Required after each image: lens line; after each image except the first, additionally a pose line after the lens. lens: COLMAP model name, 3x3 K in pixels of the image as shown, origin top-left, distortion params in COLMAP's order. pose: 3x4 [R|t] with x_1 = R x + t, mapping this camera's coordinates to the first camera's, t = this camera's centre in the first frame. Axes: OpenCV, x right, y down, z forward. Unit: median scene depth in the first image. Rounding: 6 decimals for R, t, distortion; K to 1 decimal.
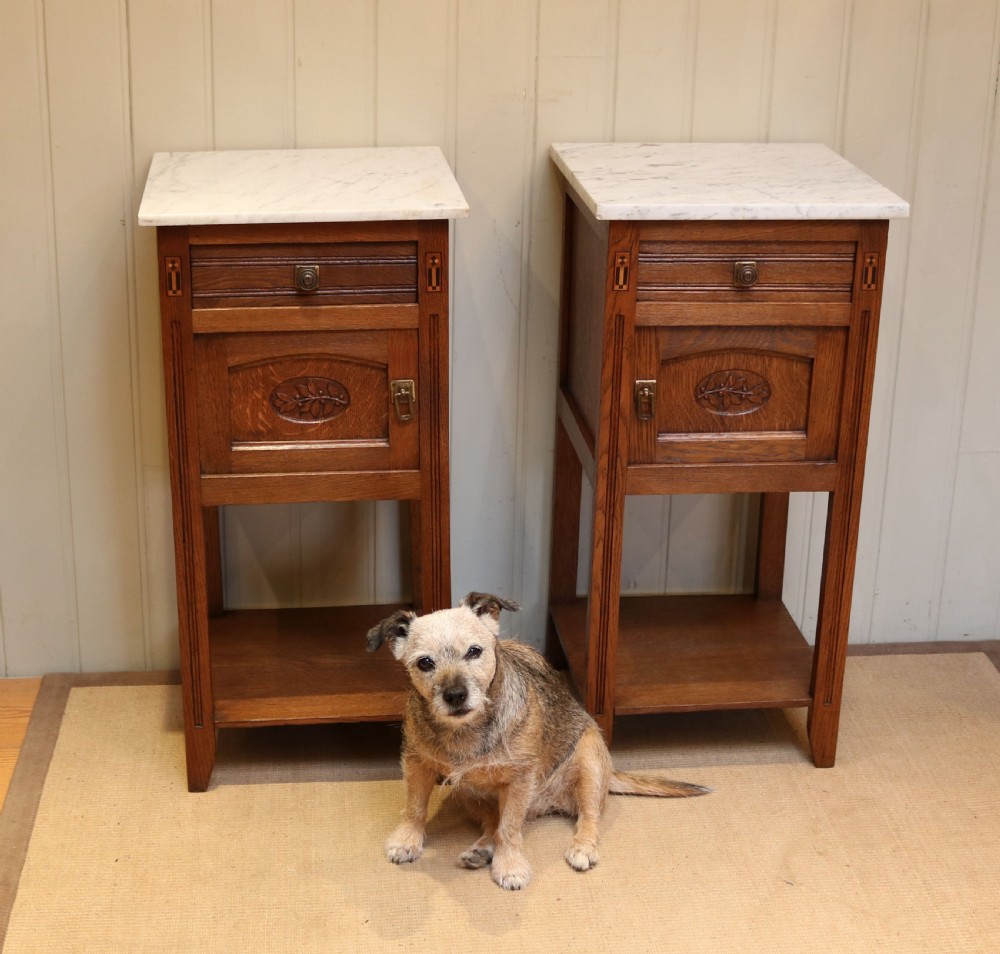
lens RADIAL K [[1800.7, 0, 480.9], [0, 1800.7, 462.2], [0, 0, 1]] dist [-0.103131, 0.000000]
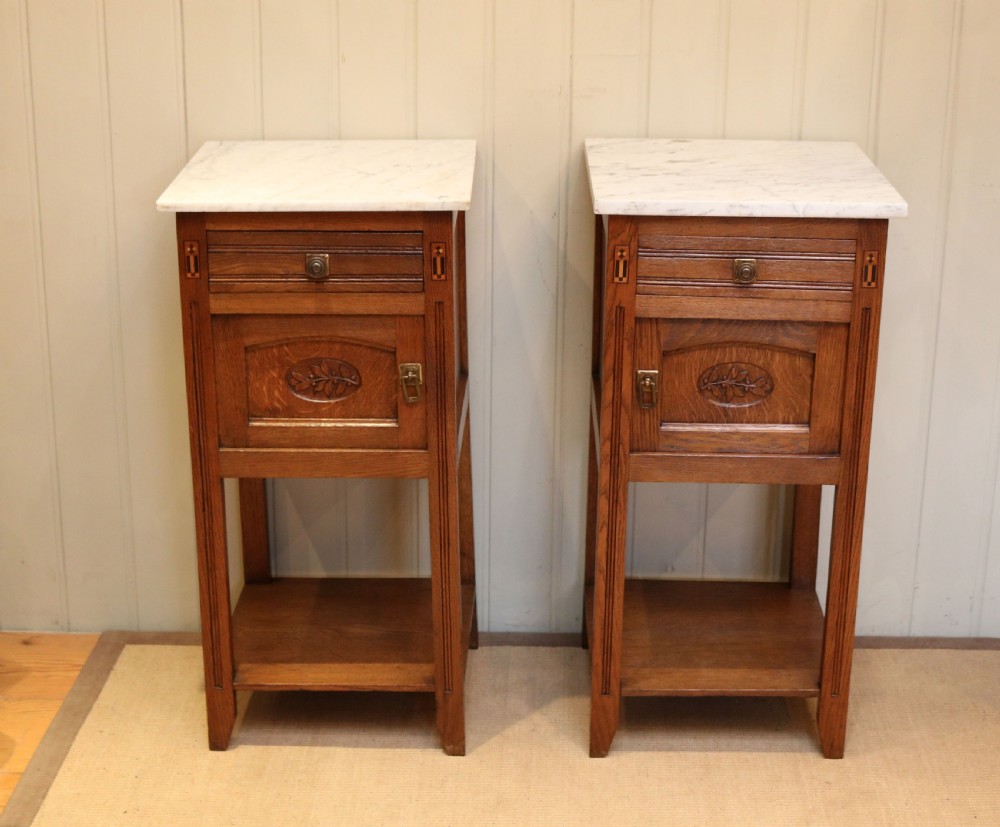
lens RADIAL K [[1747.9, 0, 512.4], [0, 1747.9, 373.0], [0, 0, 1]] dist [-0.080499, 0.000000]
pose [[0.993841, 0.029129, -0.106916, 0.119999], [-0.032965, 0.998868, -0.034282, -0.007282], [0.105796, 0.037596, 0.993677, 0.001132]]
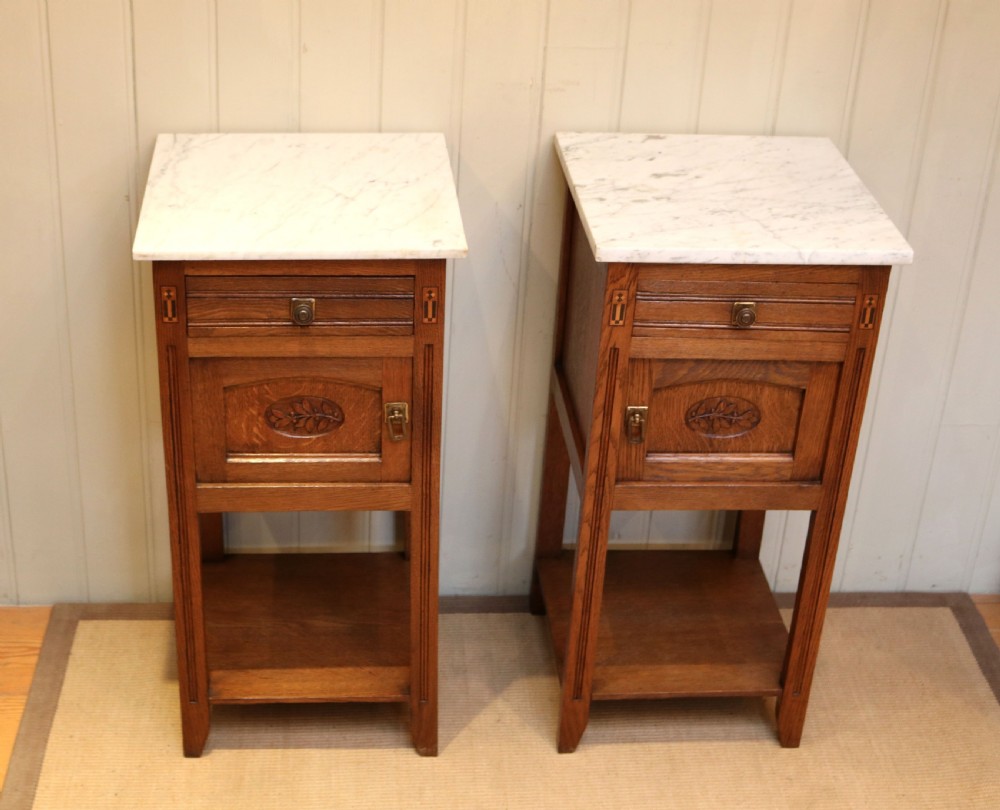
lens RADIAL K [[1614.0, 0, 458.4], [0, 1614.0, 385.9], [0, 0, 1]] dist [-0.071286, 0.000000]
pose [[0.999115, 0.038522, -0.016870, 0.006098], [-0.035814, 0.989670, 0.138821, -0.176658], [0.022043, -0.138094, 0.990174, 0.102076]]
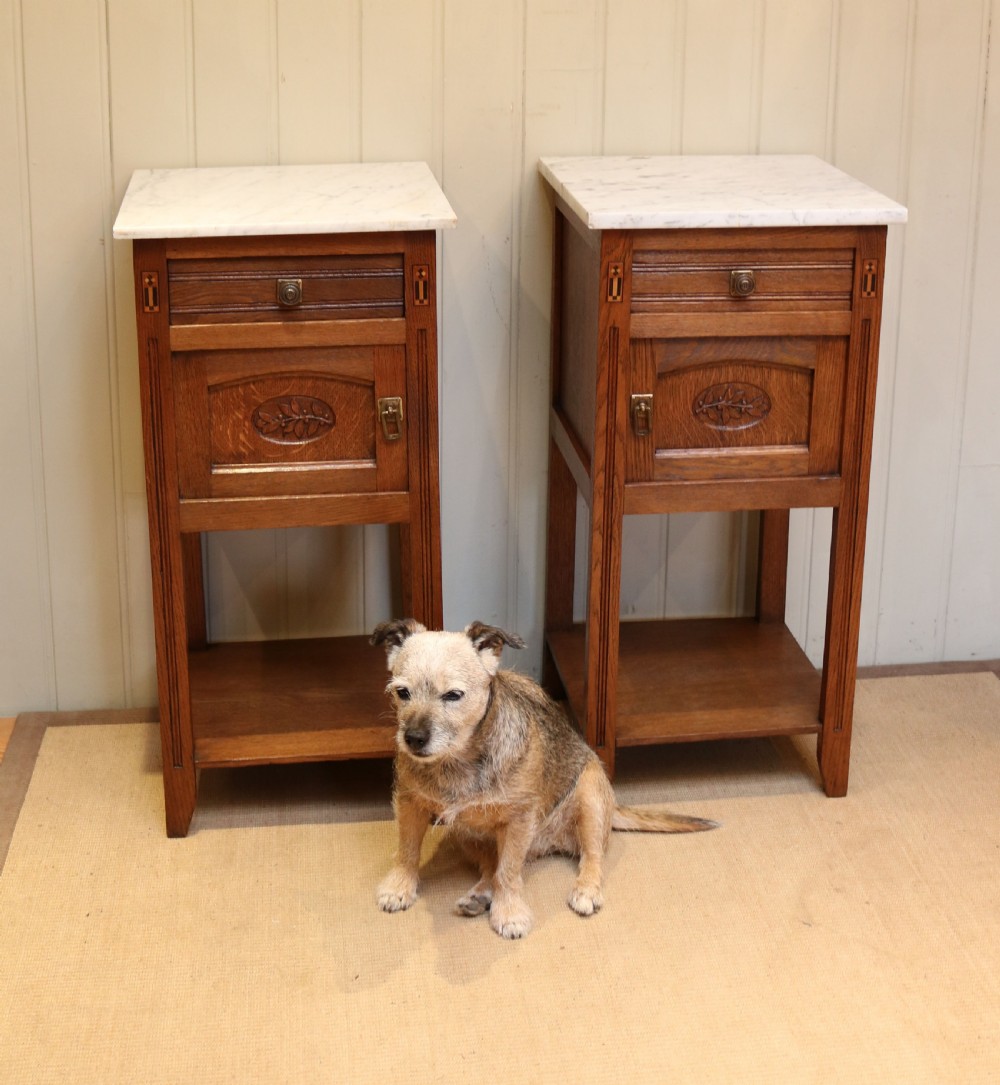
lens RADIAL K [[1733.8, 0, 525.9], [0, 1733.8, 299.2], [0, 0, 1]] dist [-0.096928, 0.000000]
pose [[0.999393, -0.012818, 0.032383, -0.000158], [0.016391, 0.993504, -0.112608, 0.007268], [-0.030729, 0.113071, 0.993112, 0.070672]]
